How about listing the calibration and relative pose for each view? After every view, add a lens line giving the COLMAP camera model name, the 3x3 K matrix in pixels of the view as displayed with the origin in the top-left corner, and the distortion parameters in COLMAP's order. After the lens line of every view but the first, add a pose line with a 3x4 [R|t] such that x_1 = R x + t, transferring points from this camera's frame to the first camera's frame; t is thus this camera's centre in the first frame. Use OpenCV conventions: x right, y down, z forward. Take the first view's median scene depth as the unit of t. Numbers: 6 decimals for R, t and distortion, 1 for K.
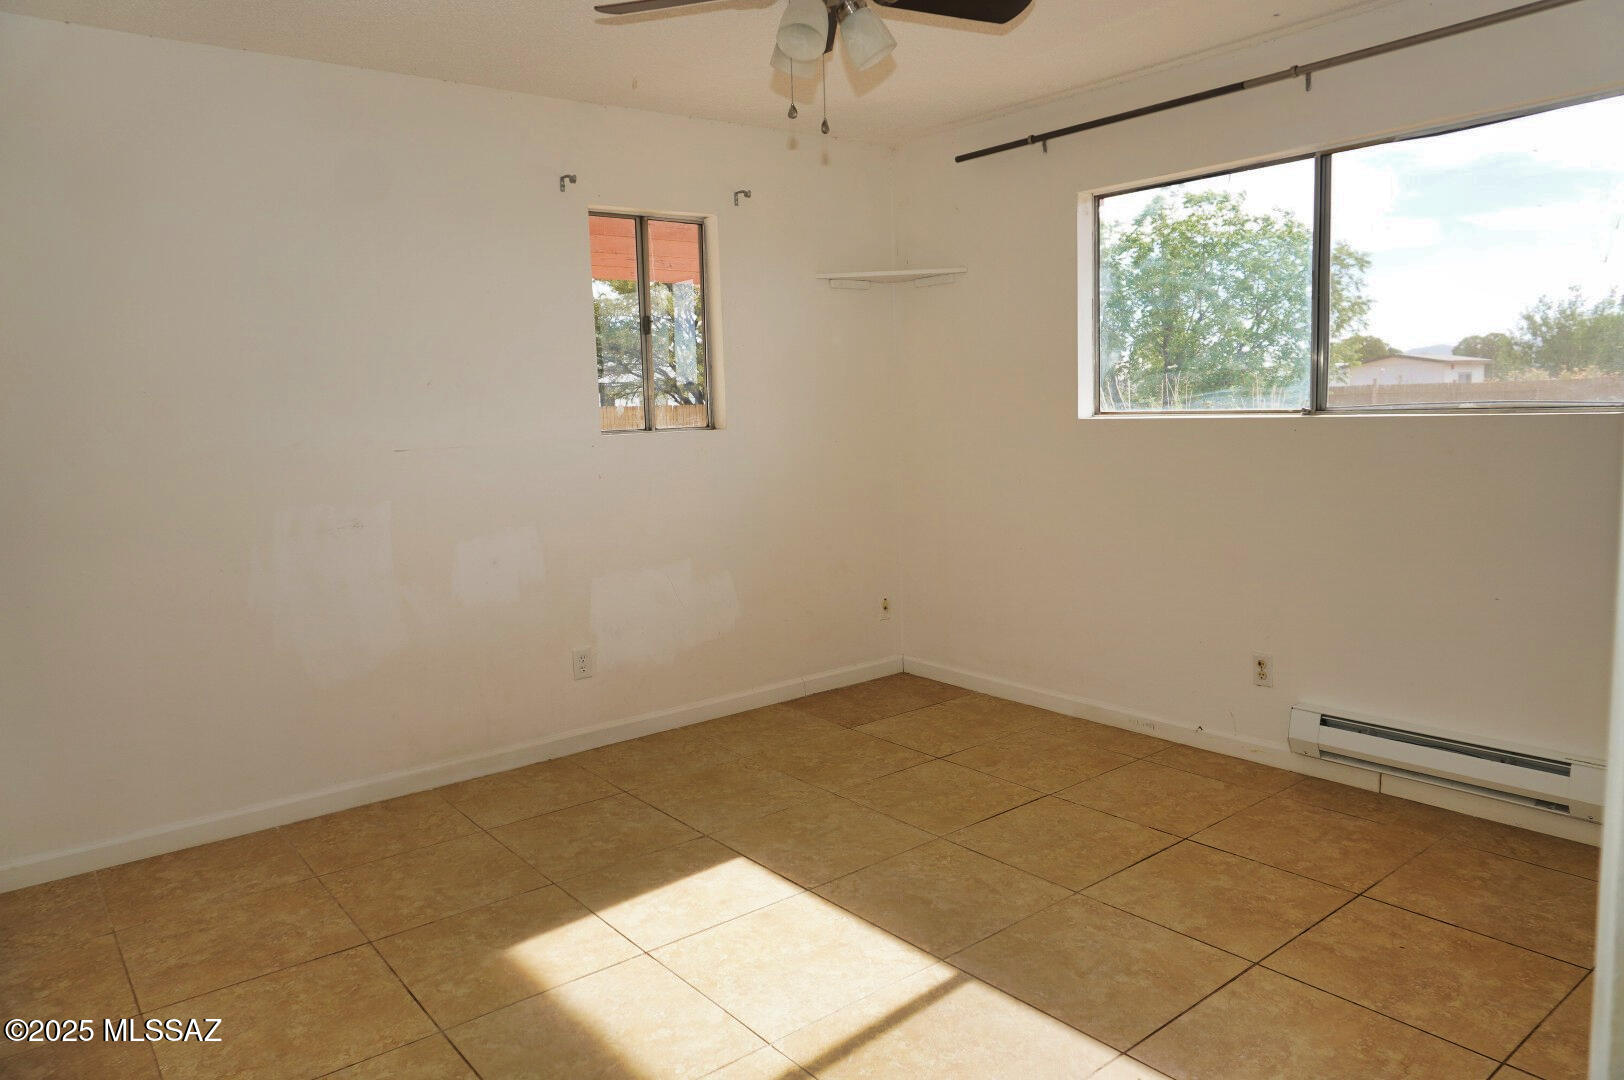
lens RADIAL K [[1075.7, 0, 812.9], [0, 1075.7, 532.5], [0, 0, 1]] dist [-0.036786, 0.003702]
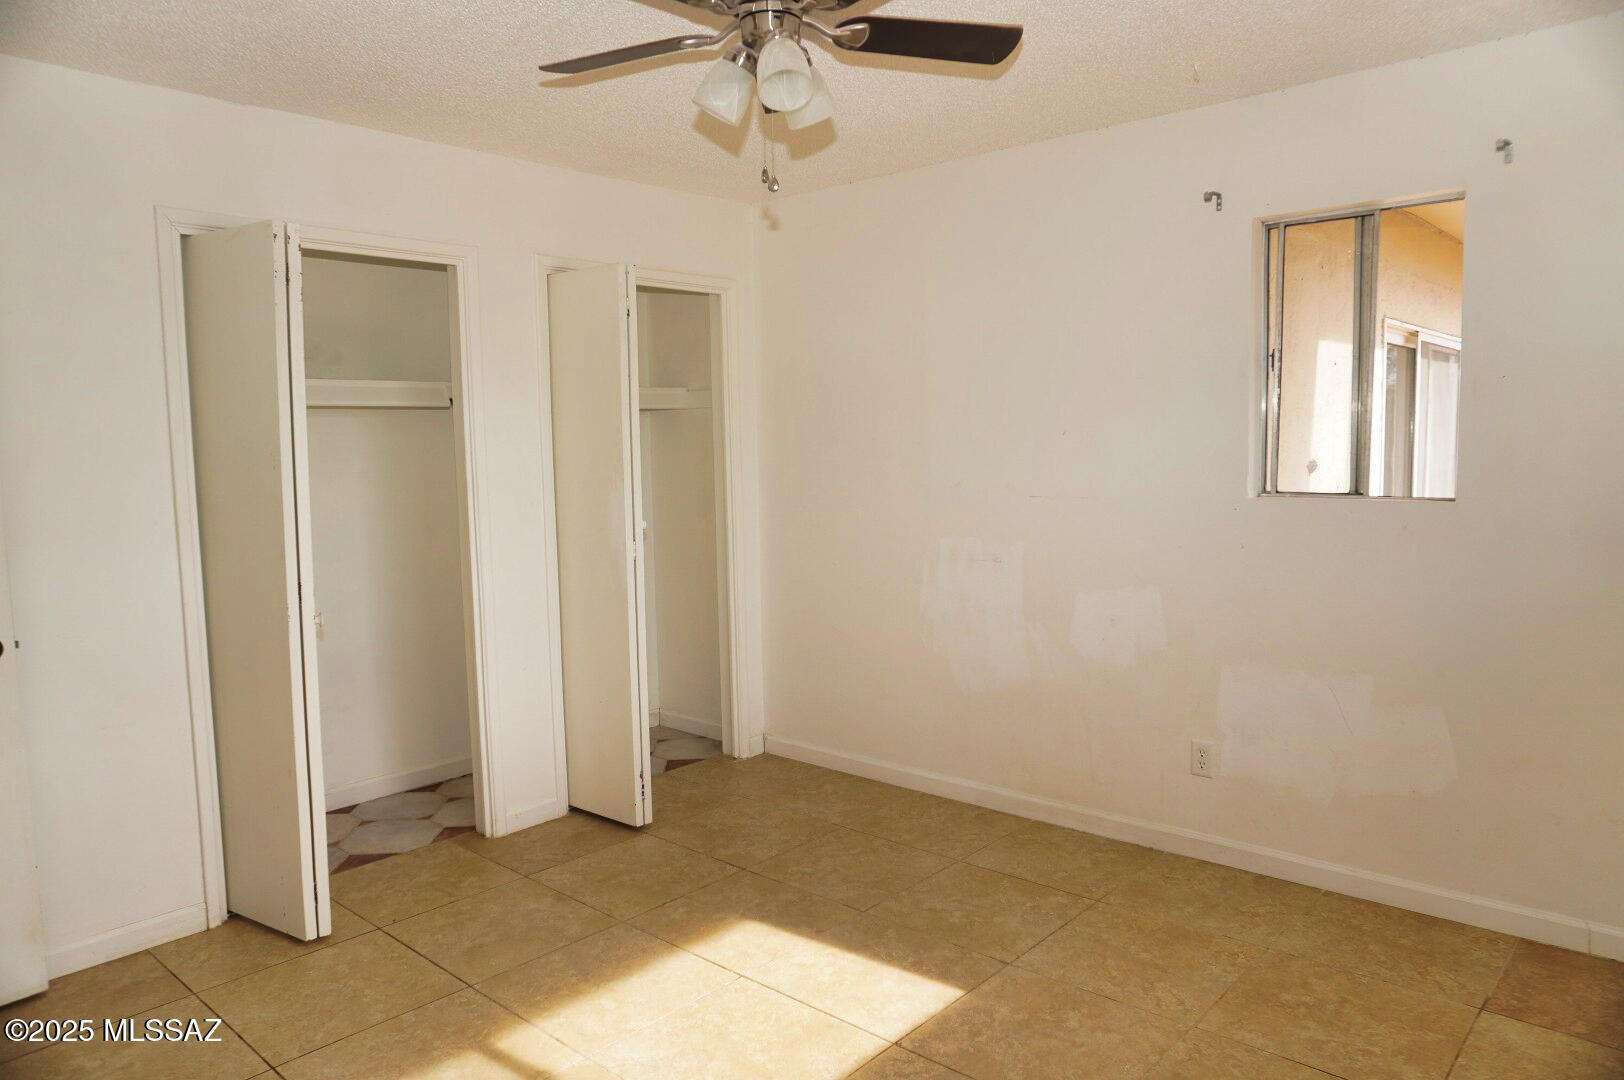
lens RADIAL K [[1075.7, 0, 824.0], [0, 1075.7, 541.5], [0, 0, 1]] dist [-0.036786, 0.003702]
pose [[0.170643, 0.119758, -0.978028, 0.631067], [-0.109656, 0.988729, 0.101935, -0.119416], [0.979212, 0.089853, 0.181851, 0.611620]]
